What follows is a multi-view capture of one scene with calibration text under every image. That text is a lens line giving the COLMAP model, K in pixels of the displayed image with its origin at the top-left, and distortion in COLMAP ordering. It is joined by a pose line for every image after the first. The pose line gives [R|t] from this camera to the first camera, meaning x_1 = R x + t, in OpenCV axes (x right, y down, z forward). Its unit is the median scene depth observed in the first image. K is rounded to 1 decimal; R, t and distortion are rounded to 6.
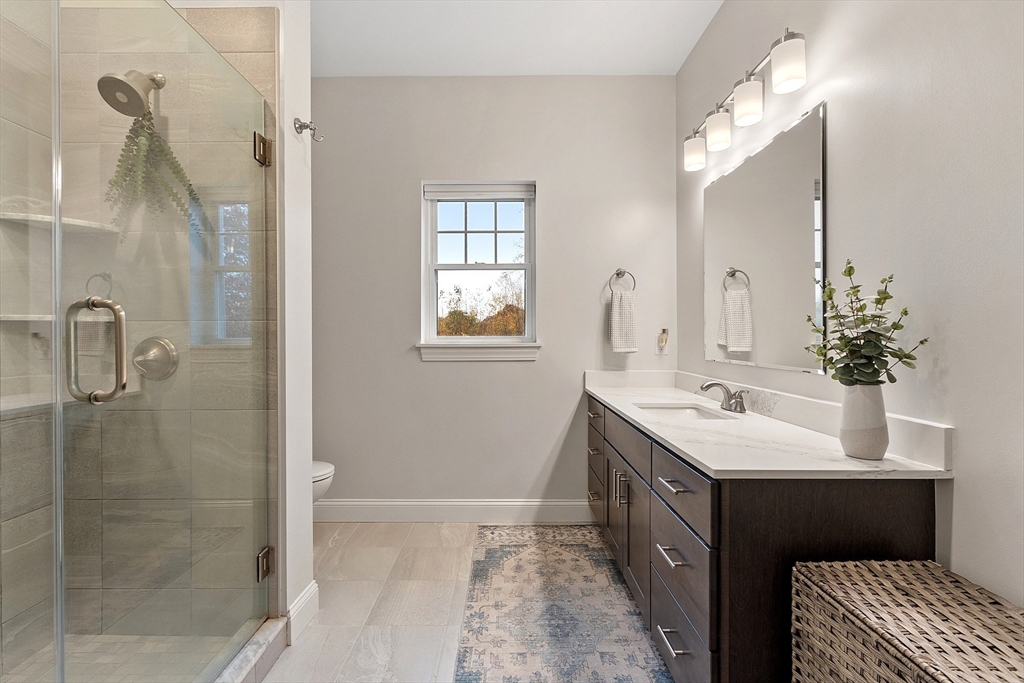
lens RADIAL K [[453.1, 0, 512.2], [0, 453.1, 336.9], [0, 0, 1]] dist [0.000102, -0.000099]
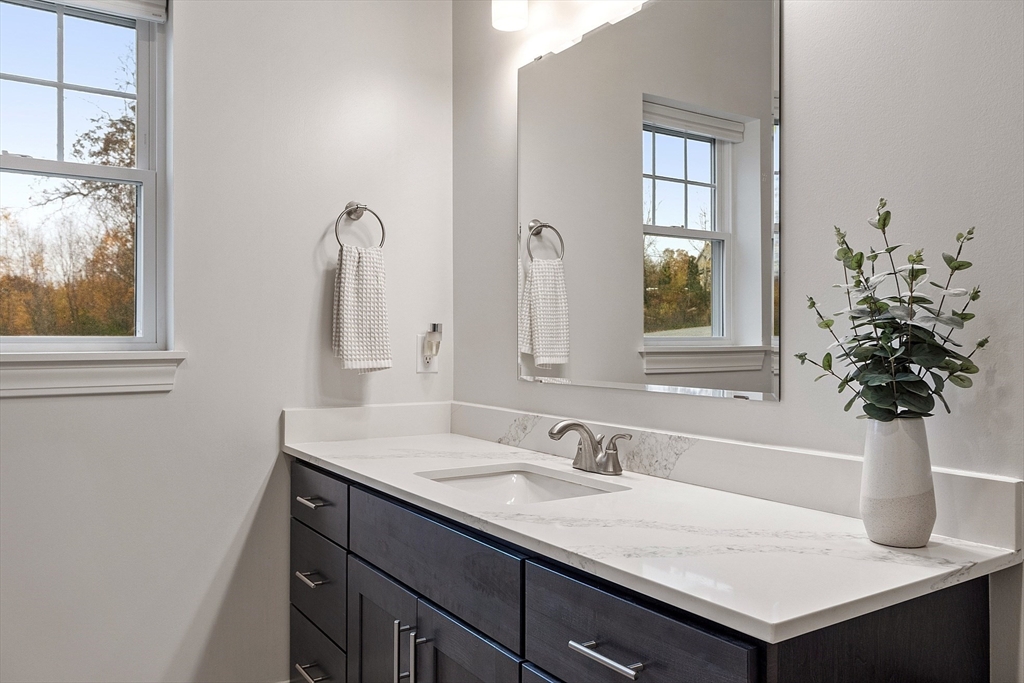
lens RADIAL K [[767.3, 0, 511.6], [0, 767.3, 339.7], [0, 0, 1]] dist [0.007107, 0.004171]
pose [[0.840763, 0.005057, 0.541379, -0.105220], [-0.002752, 0.999983, -0.005066, 0.007283], [-0.541396, 0.002769, 0.840763, 0.272774]]
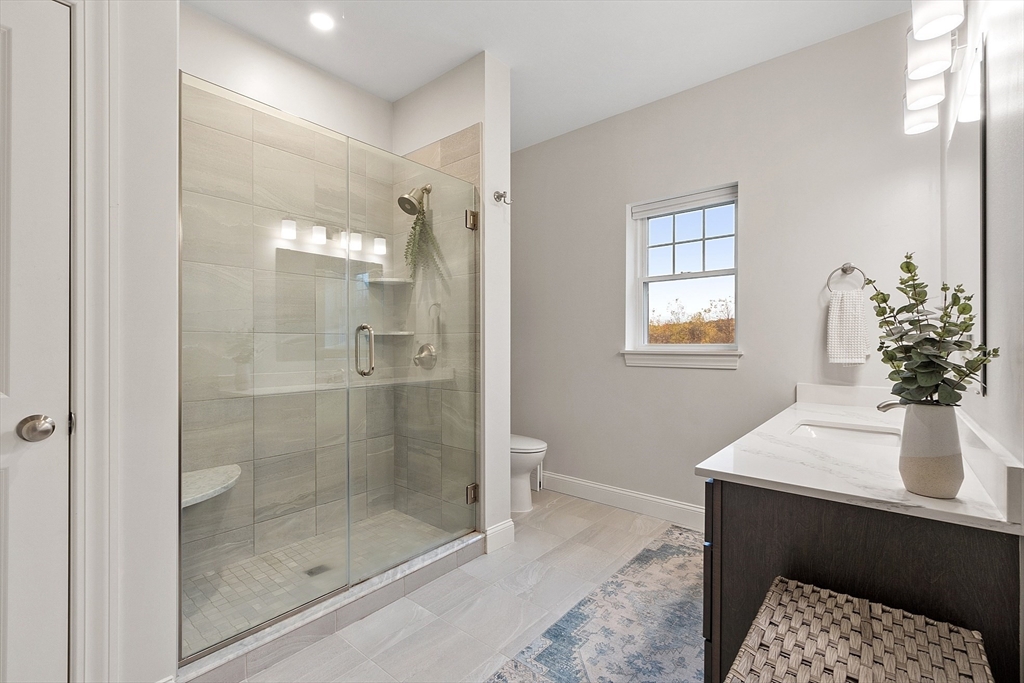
lens RADIAL K [[458.0, 0, 508.9], [0, 458.0, 346.5], [0, 0, 1]] dist [0.001199, -0.001427]
pose [[0.759270, 0.006700, -0.650741, 0.447961], [-0.003768, 0.999975, 0.005900, -0.000308], [0.650764, -0.002028, 0.759277, -0.067776]]
